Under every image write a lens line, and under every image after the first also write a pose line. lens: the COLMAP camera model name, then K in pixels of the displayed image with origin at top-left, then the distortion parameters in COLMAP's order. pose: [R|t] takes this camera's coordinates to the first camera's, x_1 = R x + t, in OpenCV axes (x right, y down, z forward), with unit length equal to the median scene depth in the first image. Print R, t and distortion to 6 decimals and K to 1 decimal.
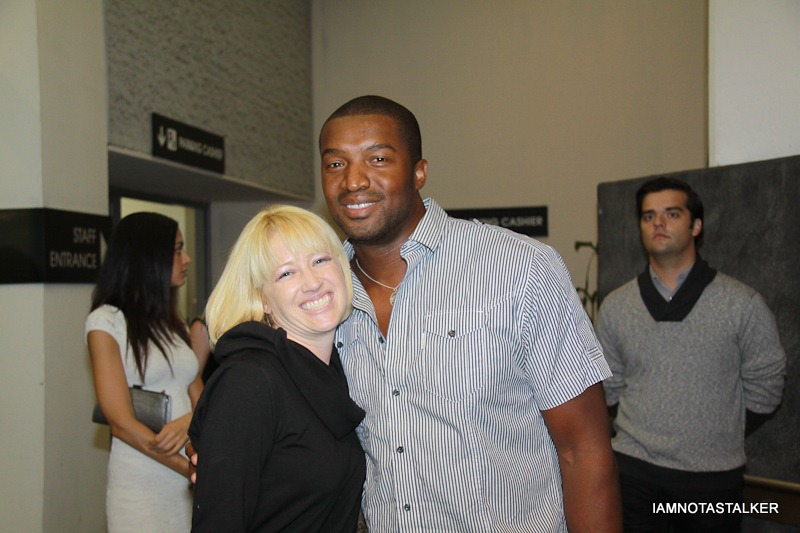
lens RADIAL K [[1037.9, 0, 394.7], [0, 1037.9, 275.7], [0, 0, 1]] dist [0.159512, 0.000000]
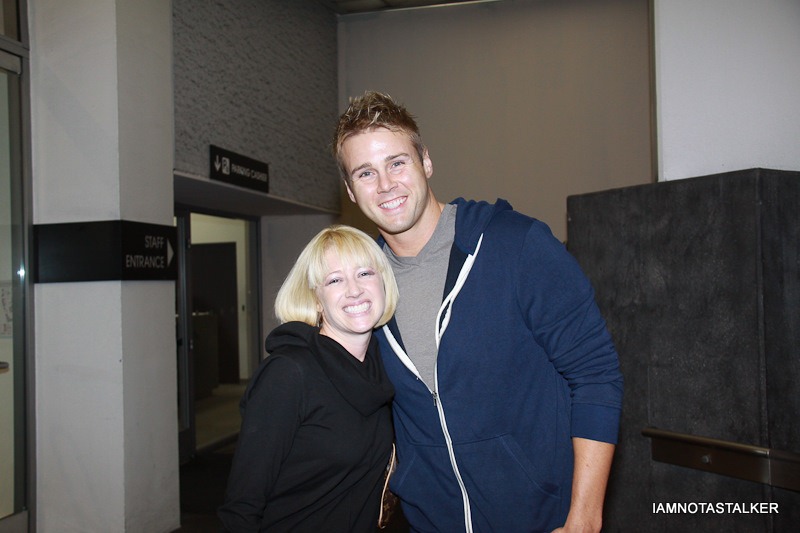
lens RADIAL K [[726.2, 0, 403.9], [0, 726.2, 265.1], [0, 0, 1]] dist [0.003330, 0.000000]
pose [[0.999947, -0.005966, -0.008449, 0.009272], [0.005894, 0.999946, -0.008528, -0.001511], [0.008500, 0.008478, 0.999928, 0.127937]]
